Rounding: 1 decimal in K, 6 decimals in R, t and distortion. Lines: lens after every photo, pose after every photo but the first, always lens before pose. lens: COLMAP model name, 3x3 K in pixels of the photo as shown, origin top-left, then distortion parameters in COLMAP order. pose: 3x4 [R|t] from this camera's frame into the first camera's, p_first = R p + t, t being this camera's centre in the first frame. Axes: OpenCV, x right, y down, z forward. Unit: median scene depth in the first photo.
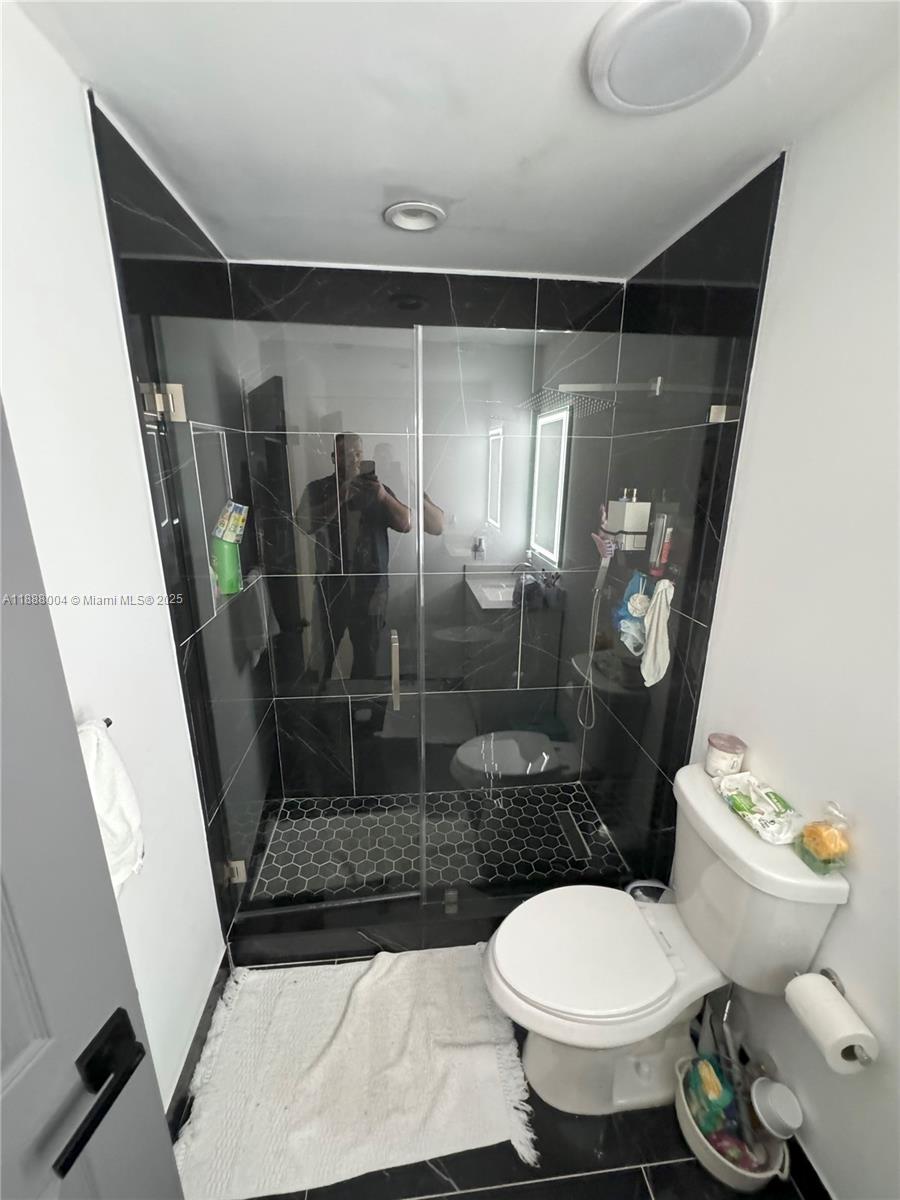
lens RADIAL K [[481.2, 0, 448.7], [0, 481.2, 599.4], [0, 0, 1]] dist [-0.001625, 0.000741]
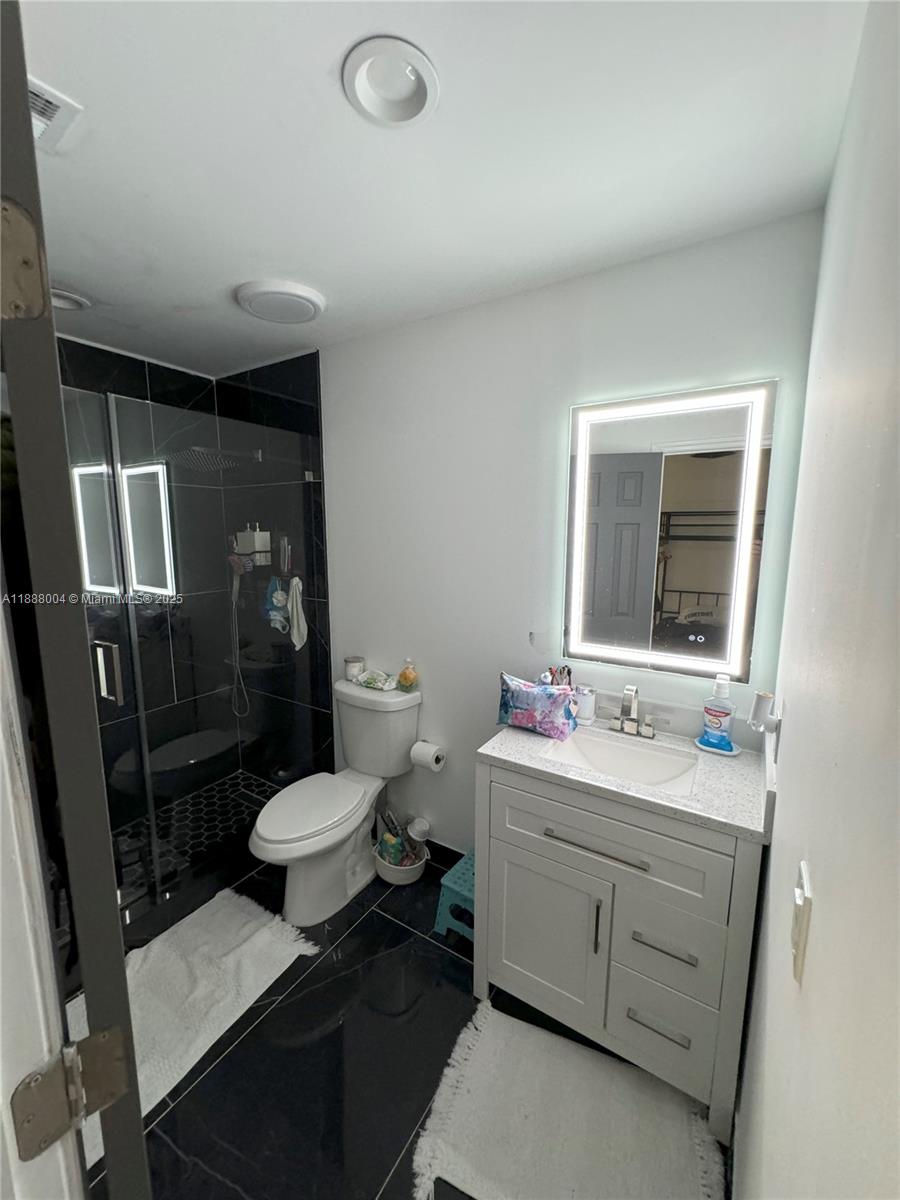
lens RADIAL K [[481.2, 0, 448.3], [0, 481.2, 598.2], [0, 0, 1]] dist [-0.001625, 0.000741]
pose [[0.618258, -0.121930, 0.776460, -0.443557], [0.214008, 0.976683, -0.017033, 0.151047], [-0.756279, 0.176700, 0.629936, -0.329280]]
